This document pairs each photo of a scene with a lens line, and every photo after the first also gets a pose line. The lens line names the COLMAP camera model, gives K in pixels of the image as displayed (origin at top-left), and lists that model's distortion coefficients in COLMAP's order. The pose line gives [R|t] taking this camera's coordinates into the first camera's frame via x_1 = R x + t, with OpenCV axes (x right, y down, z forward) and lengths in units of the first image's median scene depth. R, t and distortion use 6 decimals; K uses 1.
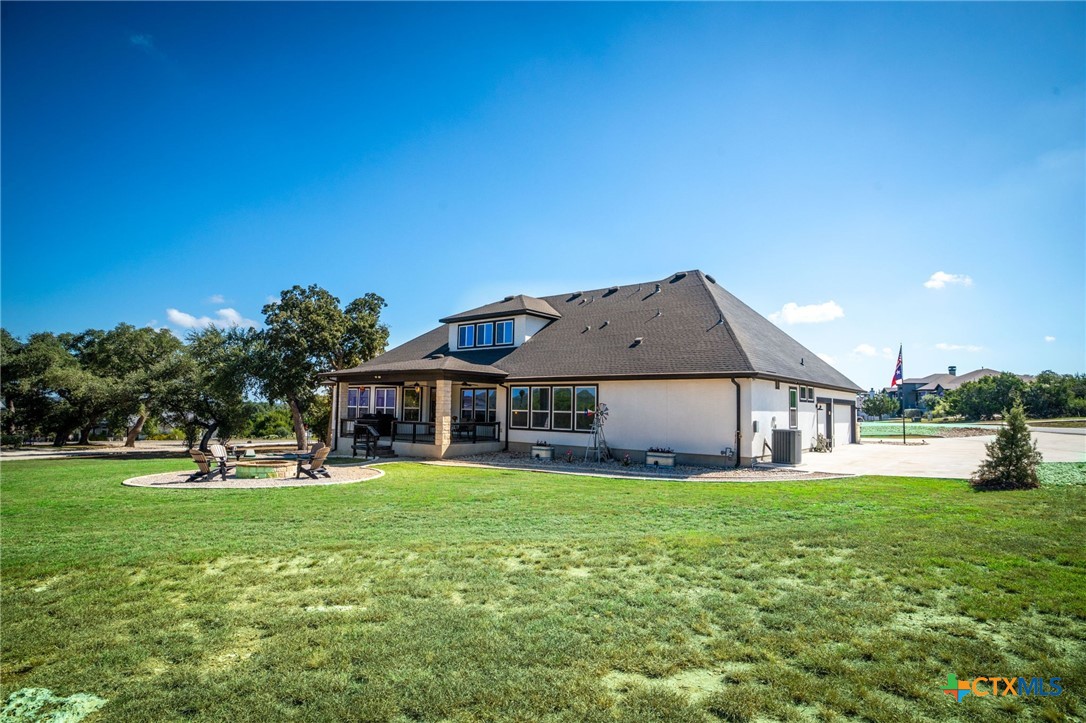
lens RADIAL K [[592.0, 0, 540.5], [0, 592.0, 349.1], [0, 0, 1]] dist [-0.000054, 0.000945]
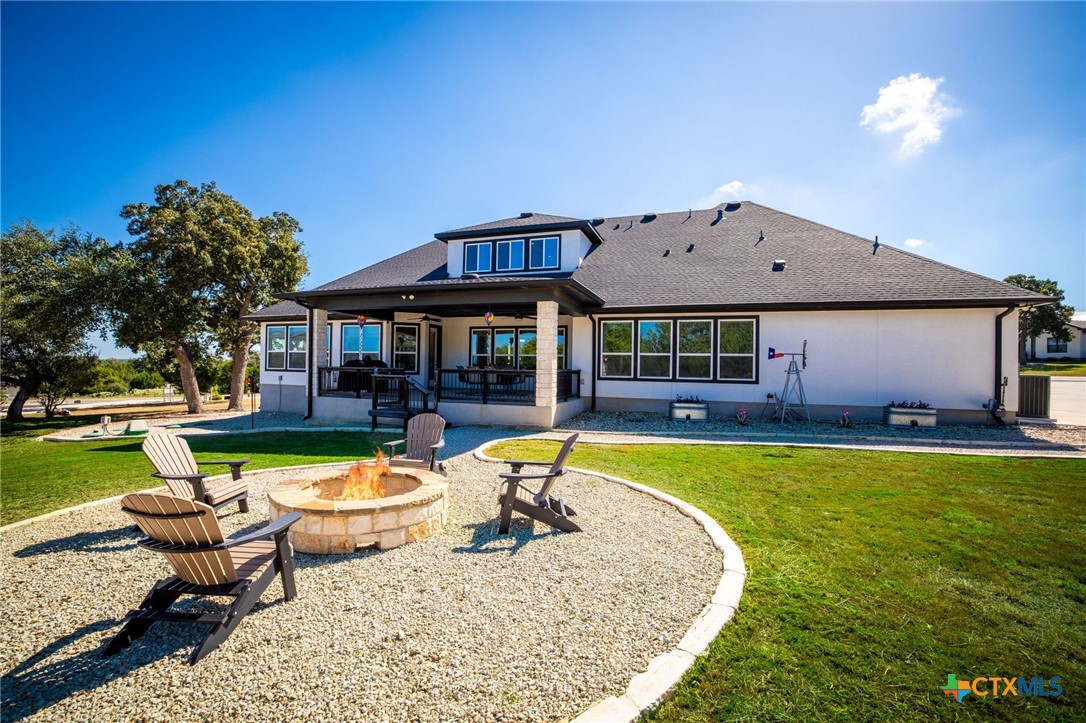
lens RADIAL K [[476.9, 0, 542.9], [0, 476.9, 351.3], [0, 0, 1]] dist [-0.033178, 0.014266]
pose [[0.936302, 0.008350, 0.351096, -0.279501], [-0.033576, 0.997266, 0.065824, 0.057858], [-0.349587, -0.073420, 0.934023, 0.434180]]
